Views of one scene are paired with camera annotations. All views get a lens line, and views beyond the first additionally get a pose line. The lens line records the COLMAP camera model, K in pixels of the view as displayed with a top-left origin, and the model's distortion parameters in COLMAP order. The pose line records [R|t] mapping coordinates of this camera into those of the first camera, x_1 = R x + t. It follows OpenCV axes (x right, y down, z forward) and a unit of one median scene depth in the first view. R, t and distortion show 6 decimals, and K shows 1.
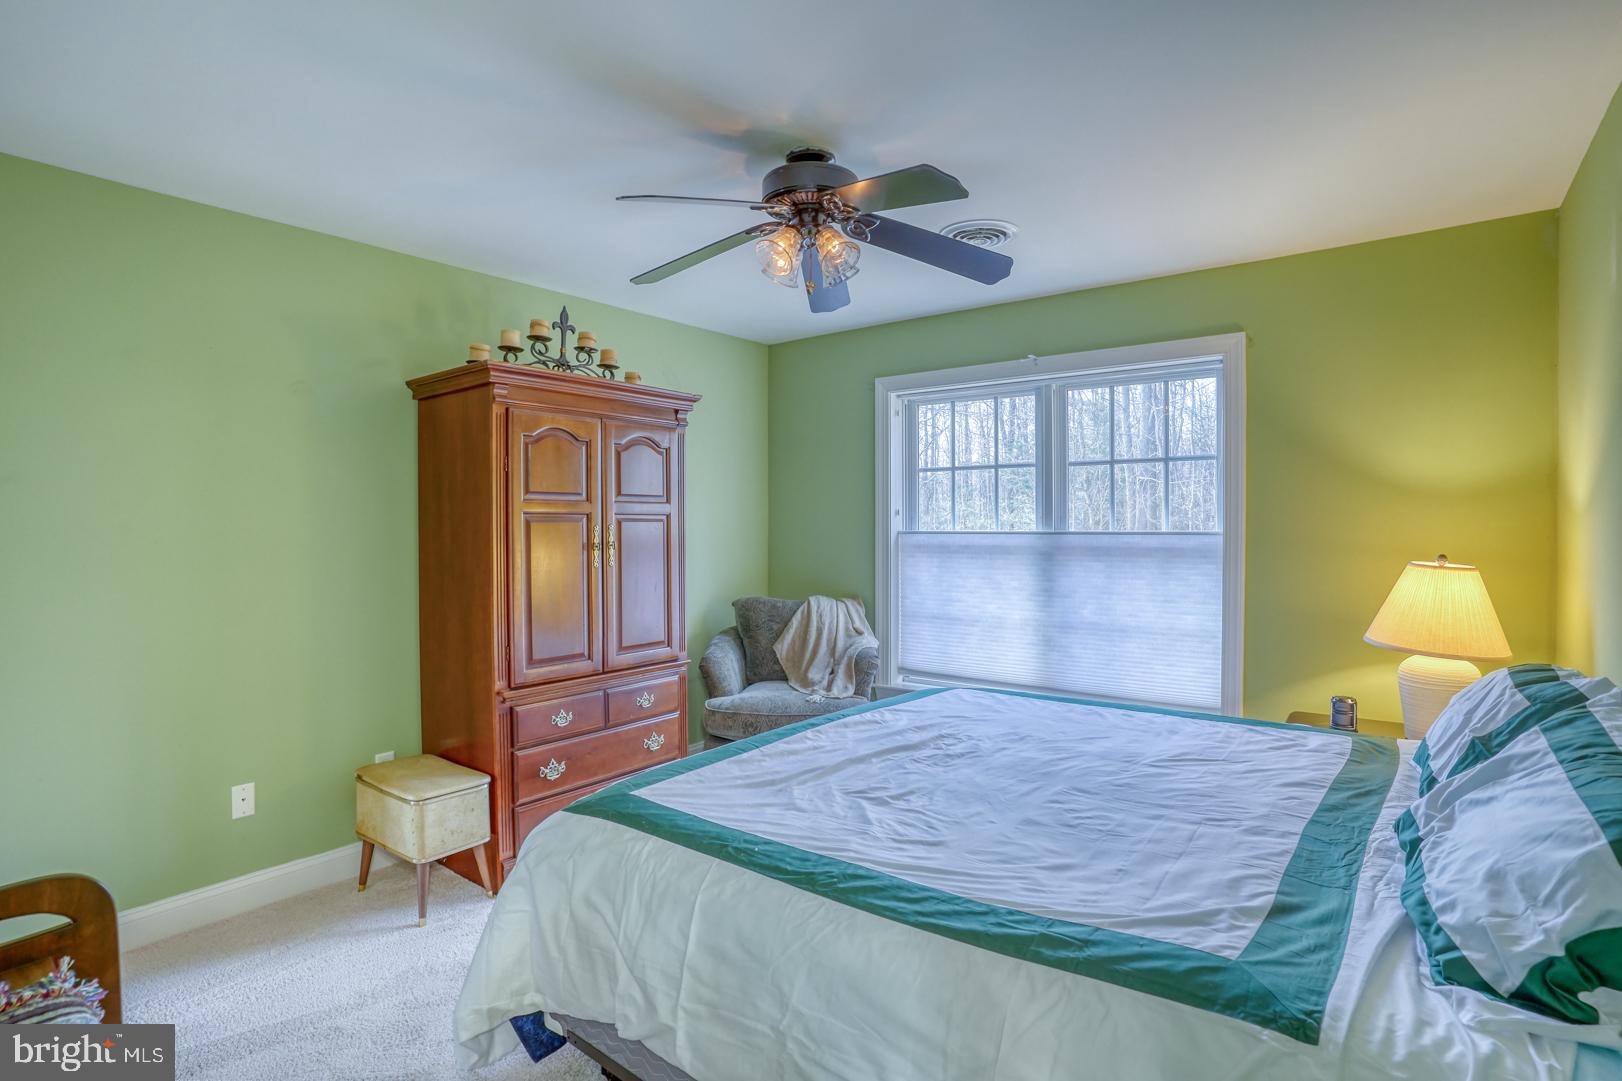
lens RADIAL K [[812.3, 0, 819.0], [0, 812.3, 529.6], [0, 0, 1]] dist [-0.040683, 0.000491]
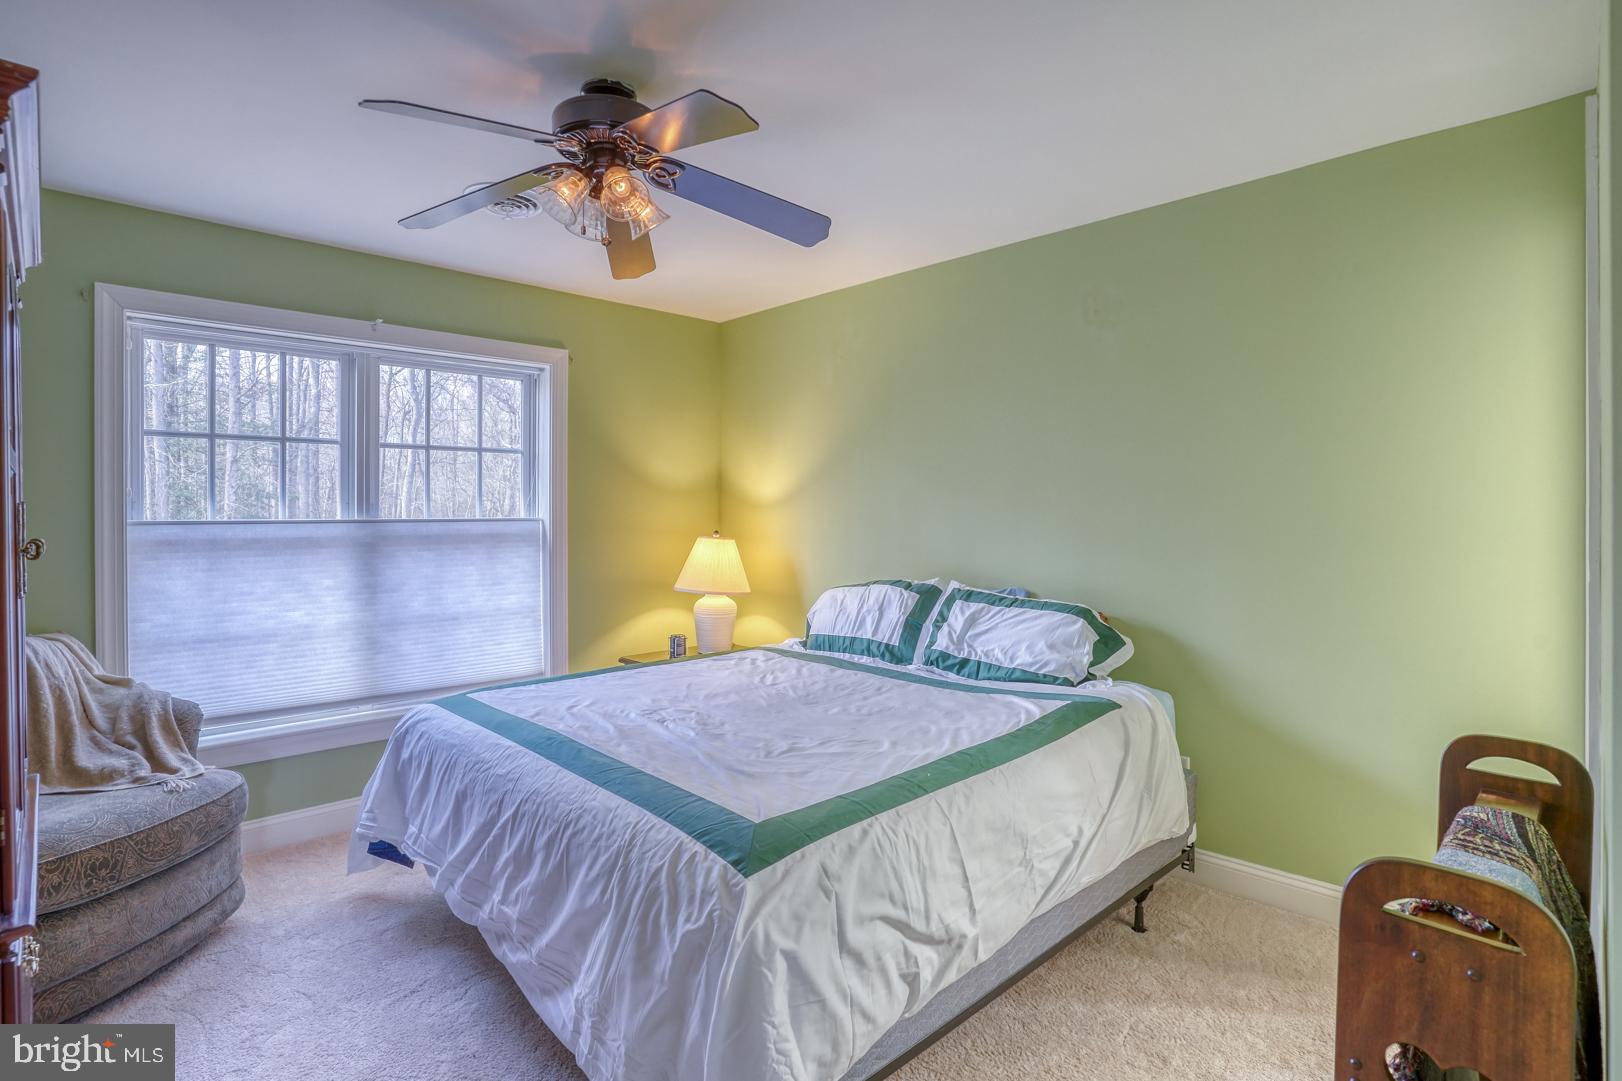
lens RADIAL K [[812.3, 0, 819.0], [0, 812.3, 529.6], [0, 0, 1]] dist [-0.040683, 0.000491]
pose [[0.145045, -0.018180, 0.989258, -0.523259], [0.007368, 0.999823, 0.017294, 0.001652], [-0.989398, 0.004780, 0.145153, 0.395741]]
